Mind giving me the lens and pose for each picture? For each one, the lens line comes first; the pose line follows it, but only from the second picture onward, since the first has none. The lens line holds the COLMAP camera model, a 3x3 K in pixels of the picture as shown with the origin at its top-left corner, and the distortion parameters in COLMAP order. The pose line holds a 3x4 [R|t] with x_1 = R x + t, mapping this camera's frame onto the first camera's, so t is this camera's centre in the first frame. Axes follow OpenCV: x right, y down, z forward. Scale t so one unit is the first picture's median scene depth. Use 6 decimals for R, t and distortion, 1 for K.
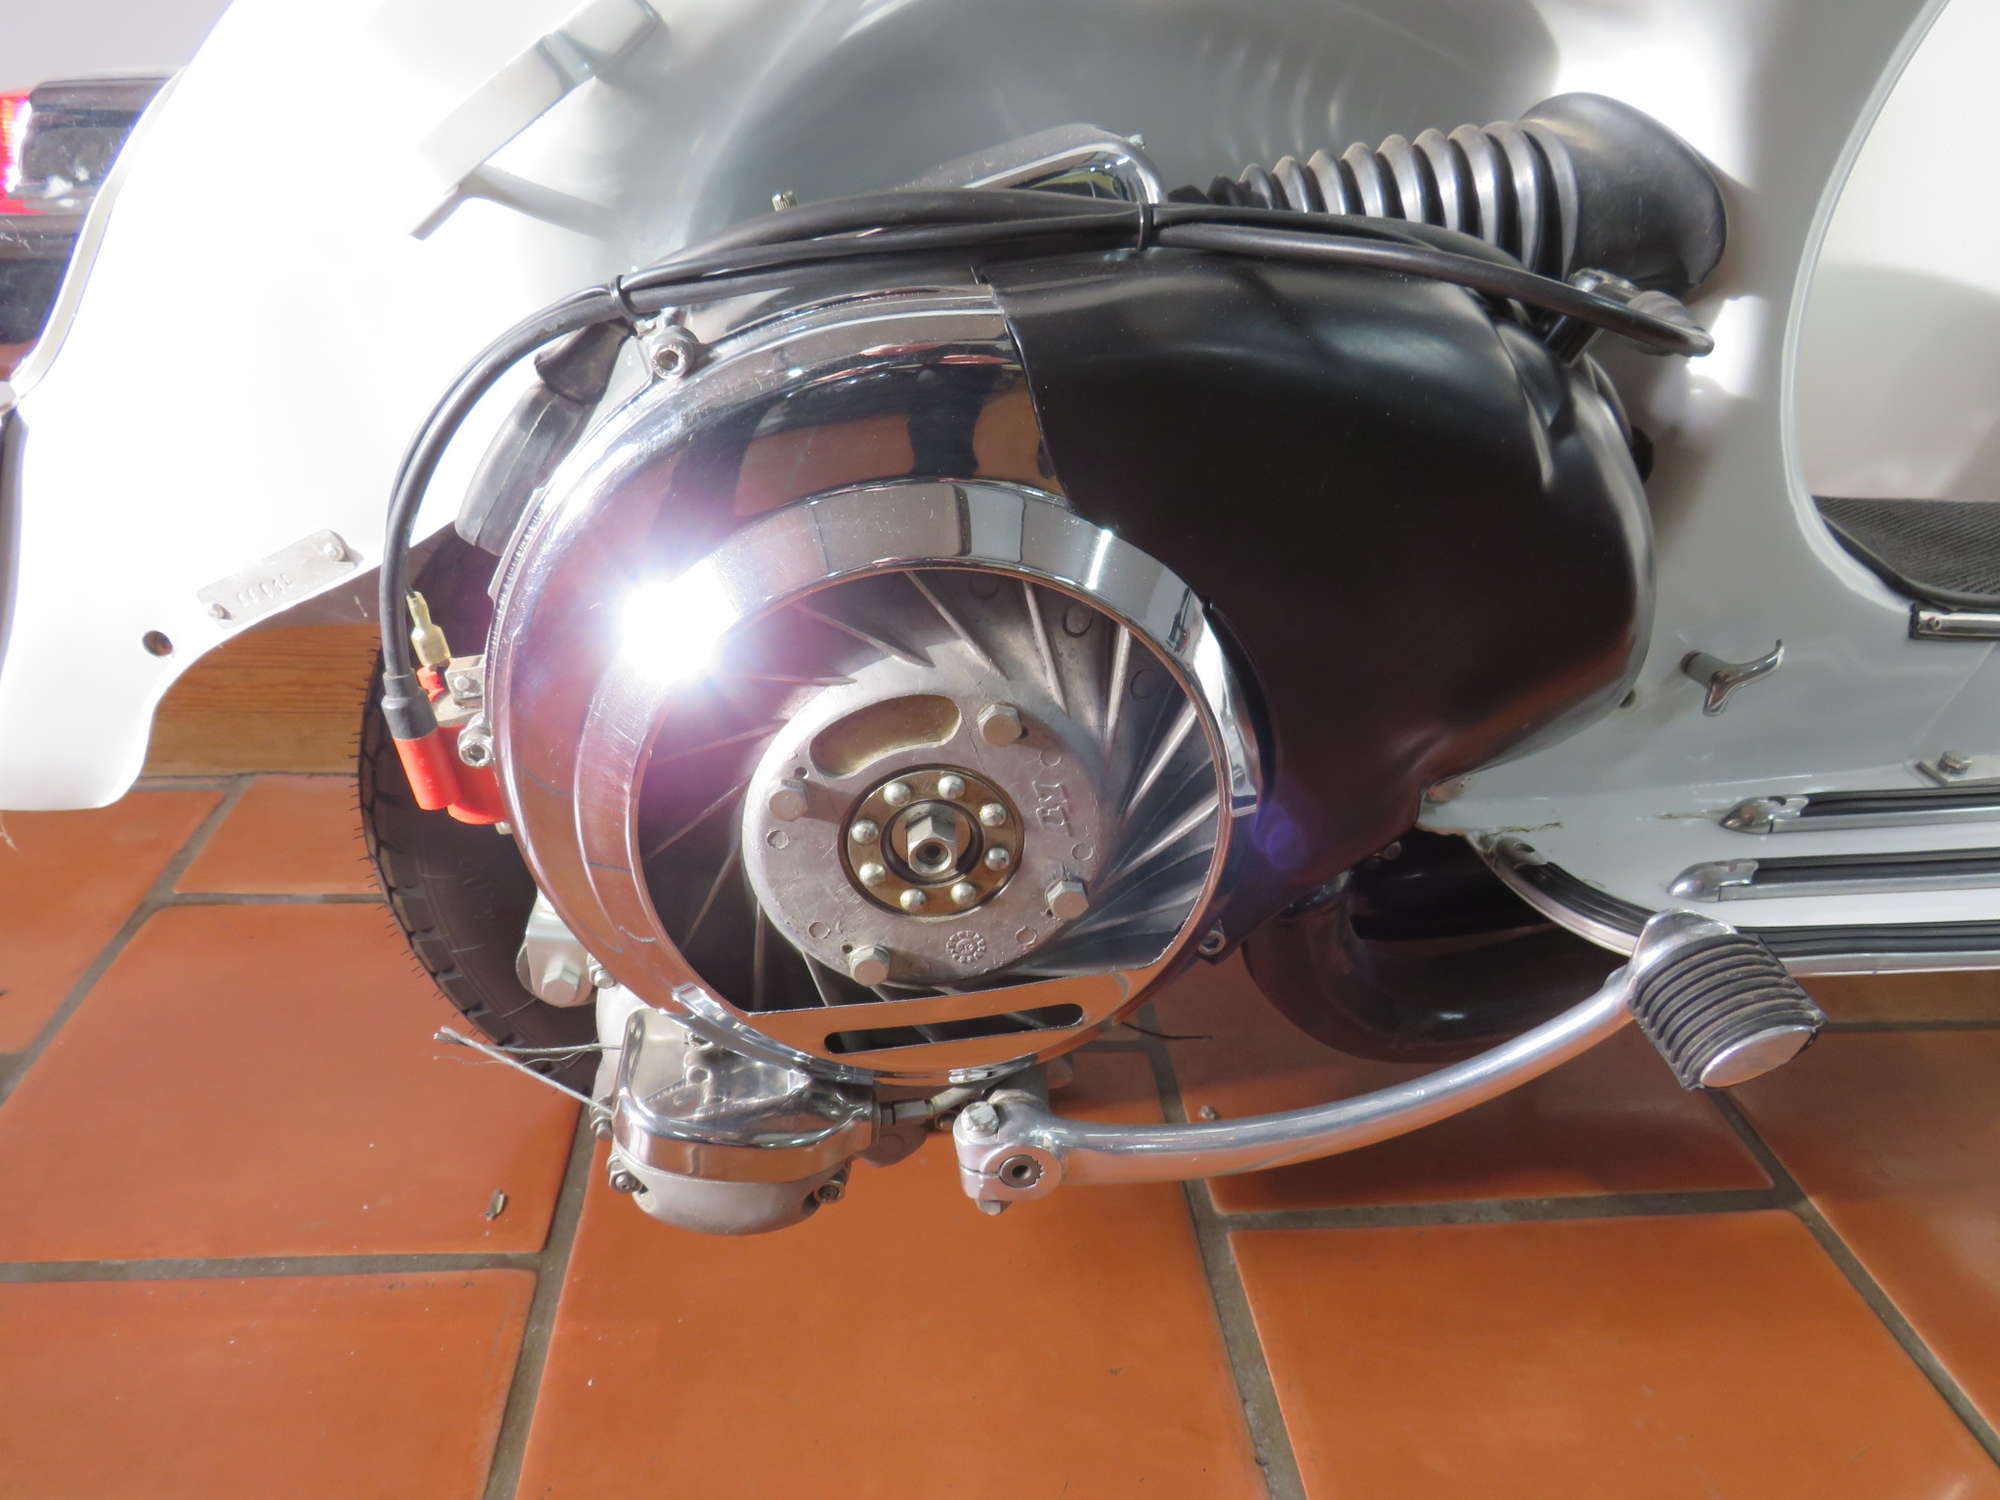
lens RADIAL K [[1402.8, 0, 989.3], [0, 1402.8, 755.5], [0, 0, 1]] dist [-0.030384, 0.001803]
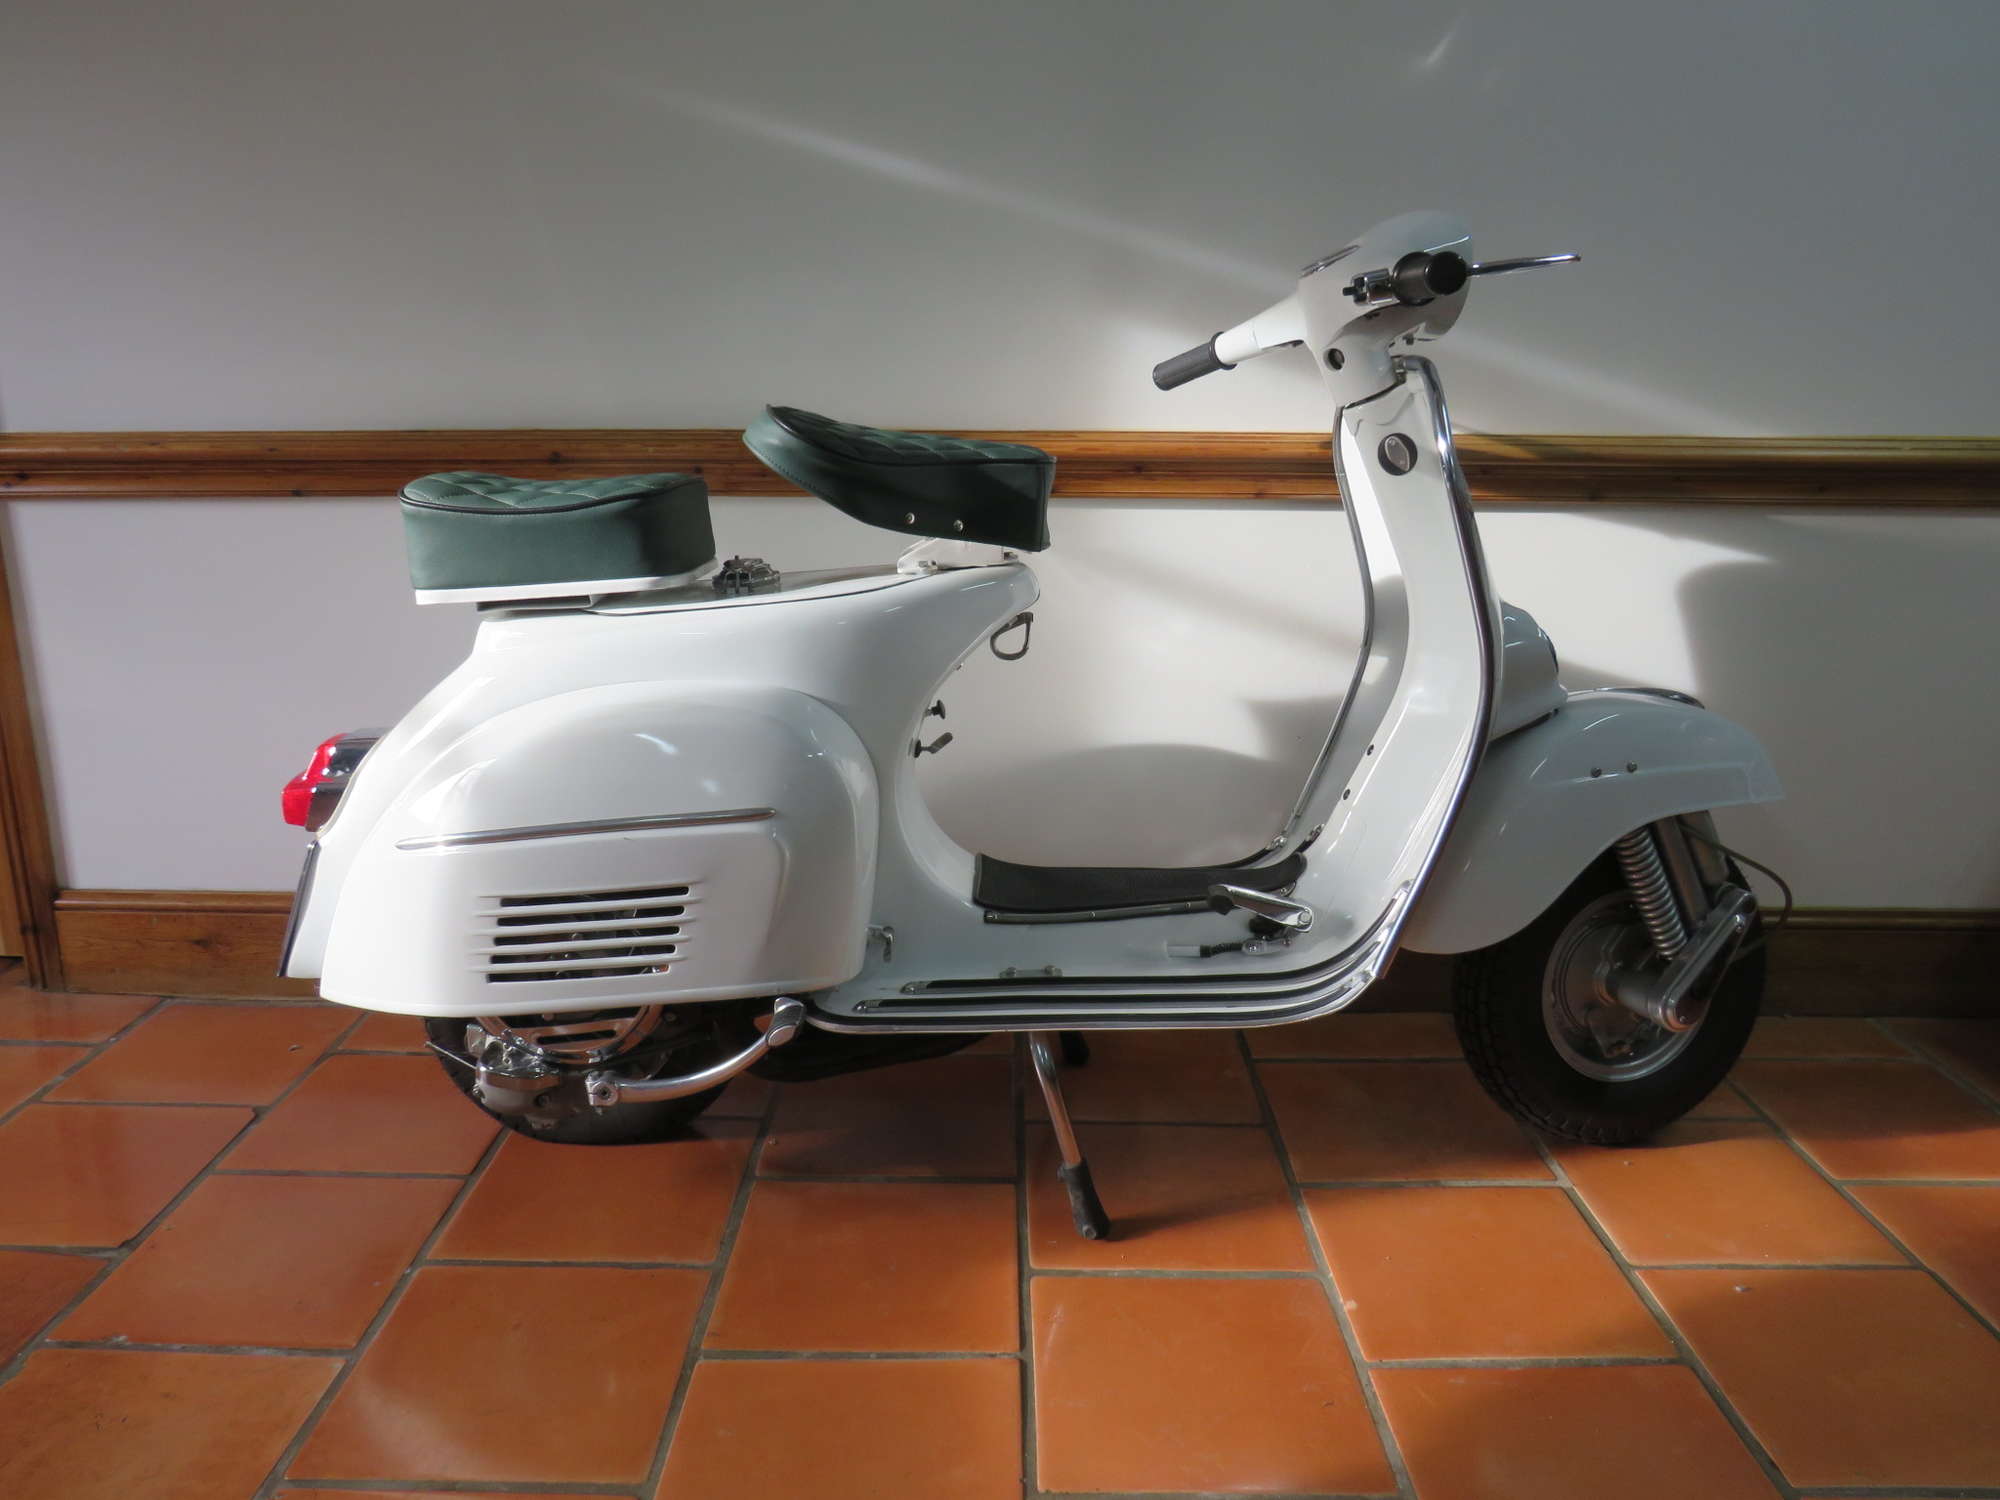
lens RADIAL K [[1402.8, 0, 1006.5], [0, 1402.8, 756.3], [0, 0, 1]] dist [-0.030384, 0.001803]
pose [[0.996267, -0.004289, -0.086220, 1.134280], [-0.015777, 0.972898, -0.230697, 0.266653], [0.084873, 0.231196, 0.969198, -1.993972]]
